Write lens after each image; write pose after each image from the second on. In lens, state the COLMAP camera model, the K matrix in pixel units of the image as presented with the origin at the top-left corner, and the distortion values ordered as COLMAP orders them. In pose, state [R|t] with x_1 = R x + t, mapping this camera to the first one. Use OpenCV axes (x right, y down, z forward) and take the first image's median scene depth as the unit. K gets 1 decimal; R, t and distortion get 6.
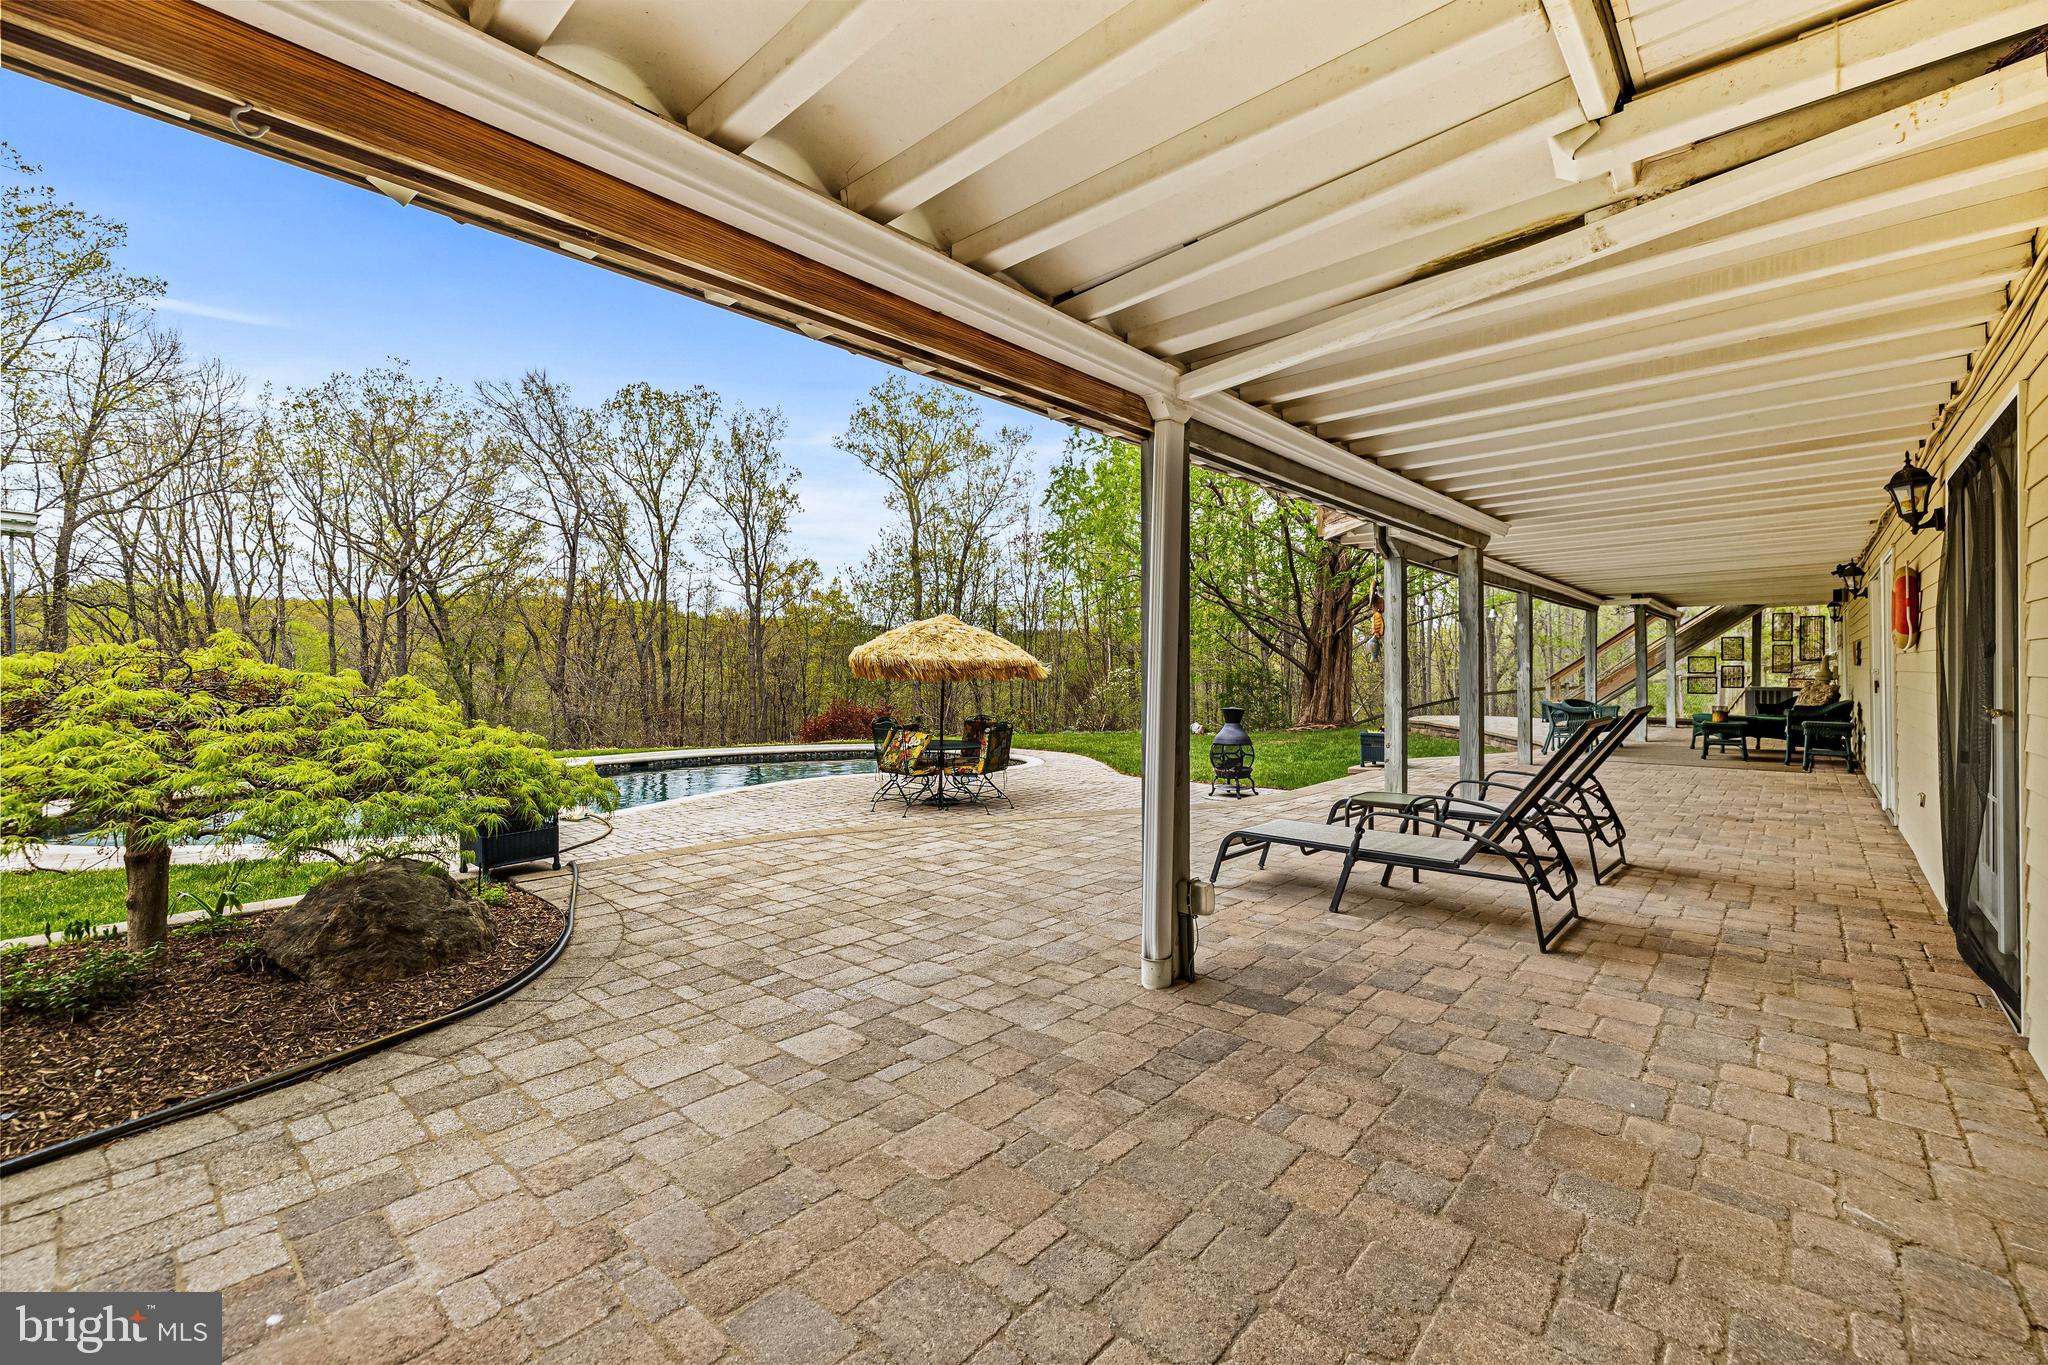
lens RADIAL K [[854.7, 0, 1010.7], [0, 854.7, 673.2], [0, 0, 1]] dist [0.001763, 0.000098]
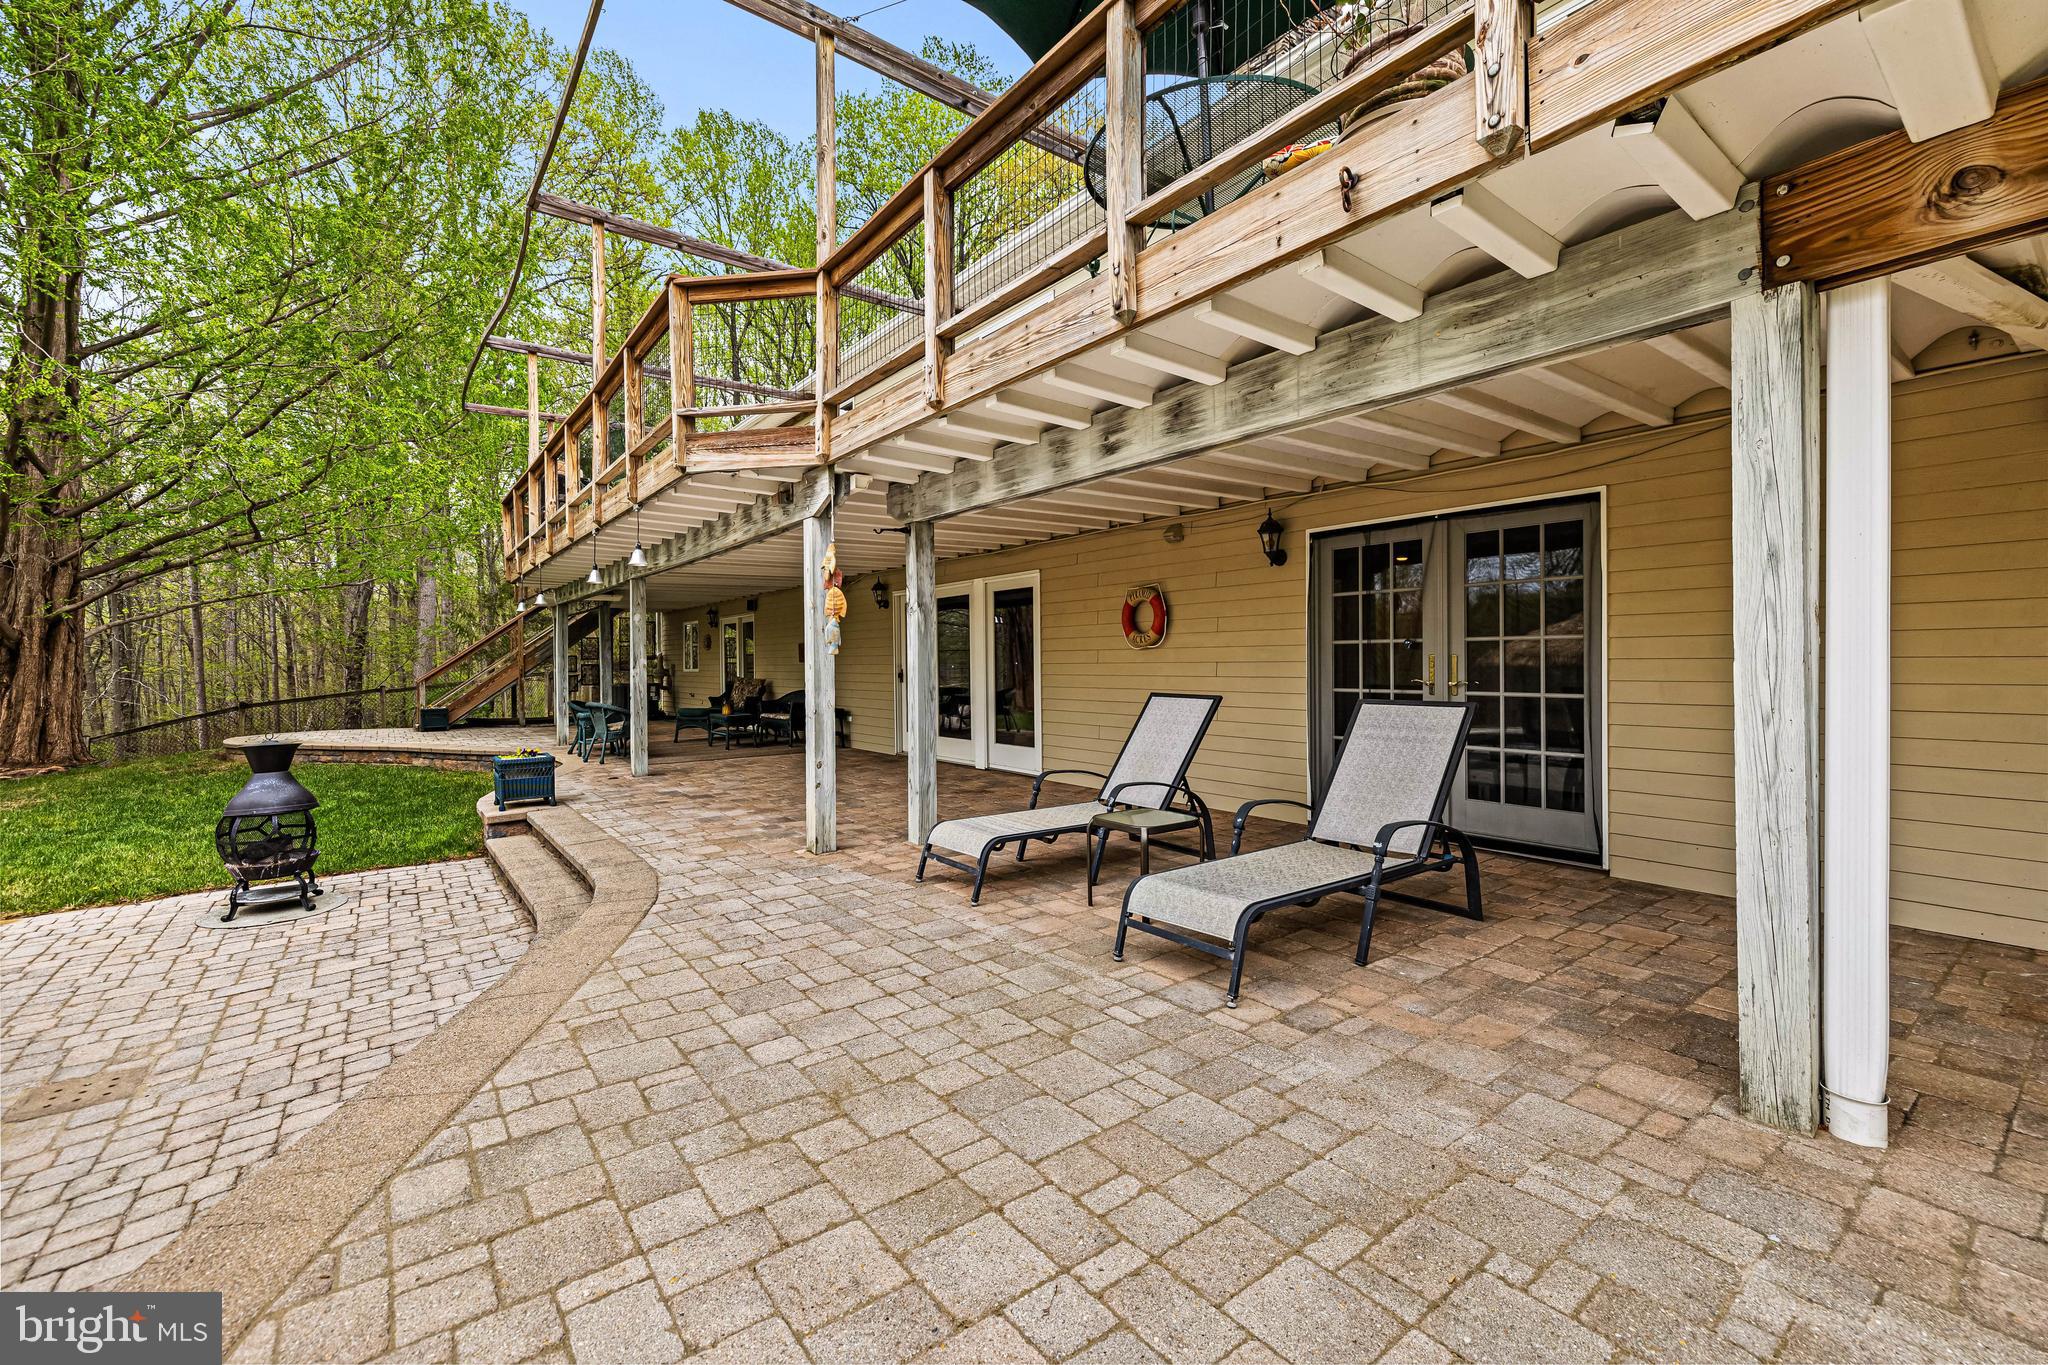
lens RADIAL K [[854.7, 0, 1015.7], [0, 854.7, 674.0], [0, 0, 1]] dist [0.001763, 0.000098]
pose [[0.191010, -0.012276, 0.981511, -0.471659], [0.014682, 0.999846, 0.009649, -0.000583], [-0.981478, 0.012567, 0.191161, 1.210202]]
